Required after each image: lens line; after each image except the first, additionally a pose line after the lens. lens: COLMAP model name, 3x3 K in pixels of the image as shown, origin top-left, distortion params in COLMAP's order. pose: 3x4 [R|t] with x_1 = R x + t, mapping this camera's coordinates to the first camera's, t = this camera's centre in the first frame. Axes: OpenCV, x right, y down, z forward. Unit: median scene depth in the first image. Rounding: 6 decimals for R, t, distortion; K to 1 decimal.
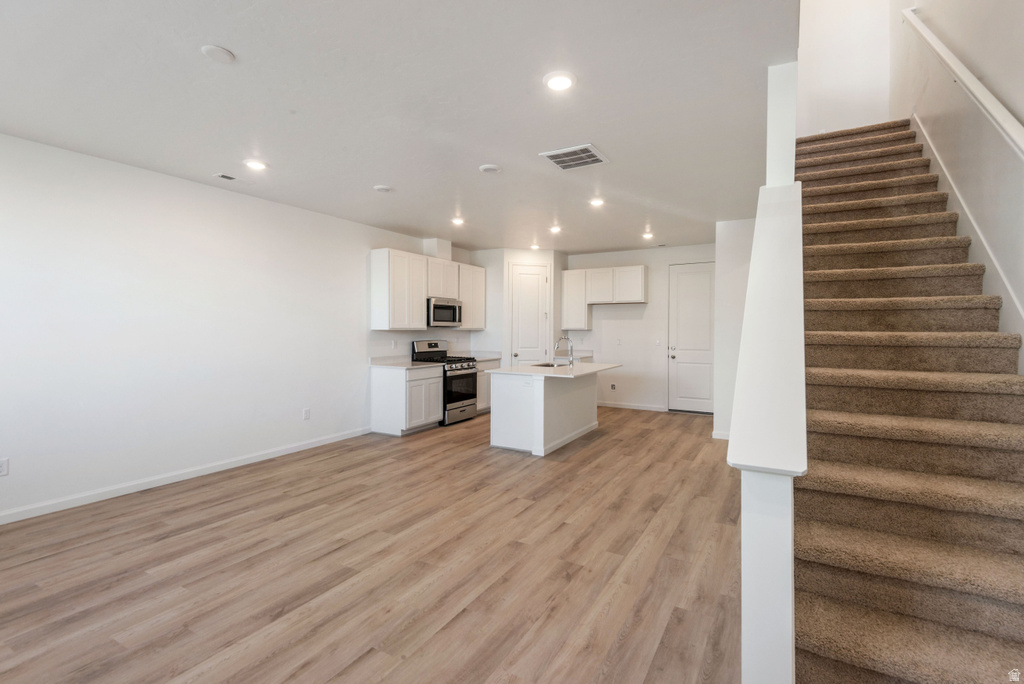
lens RADIAL K [[470.2, 0, 513.0], [0, 470.2, 337.3], [0, 0, 1]] dist [-0.000824, -0.000399]
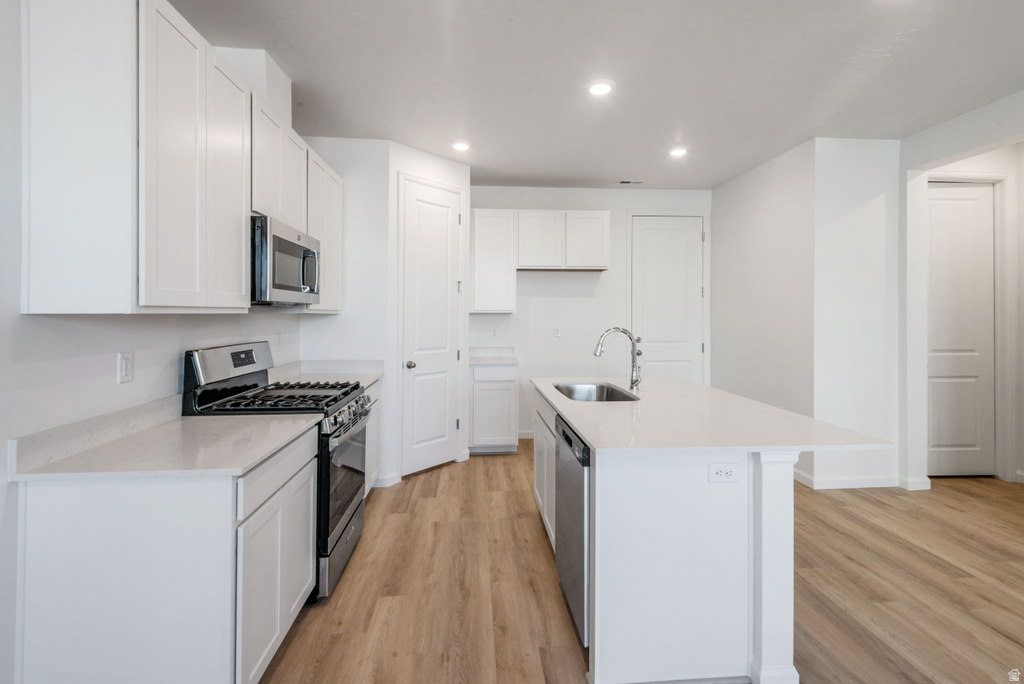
lens RADIAL K [[470.2, 0, 508.3], [0, 470.2, 311.0], [0, 0, 1]] dist [-0.000824, -0.000399]
pose [[0.809423, 0.002437, 0.587221, -0.222978], [0.007668, 0.999862, -0.014718, -0.011261], [-0.587176, 0.016416, 0.809292, 0.621080]]
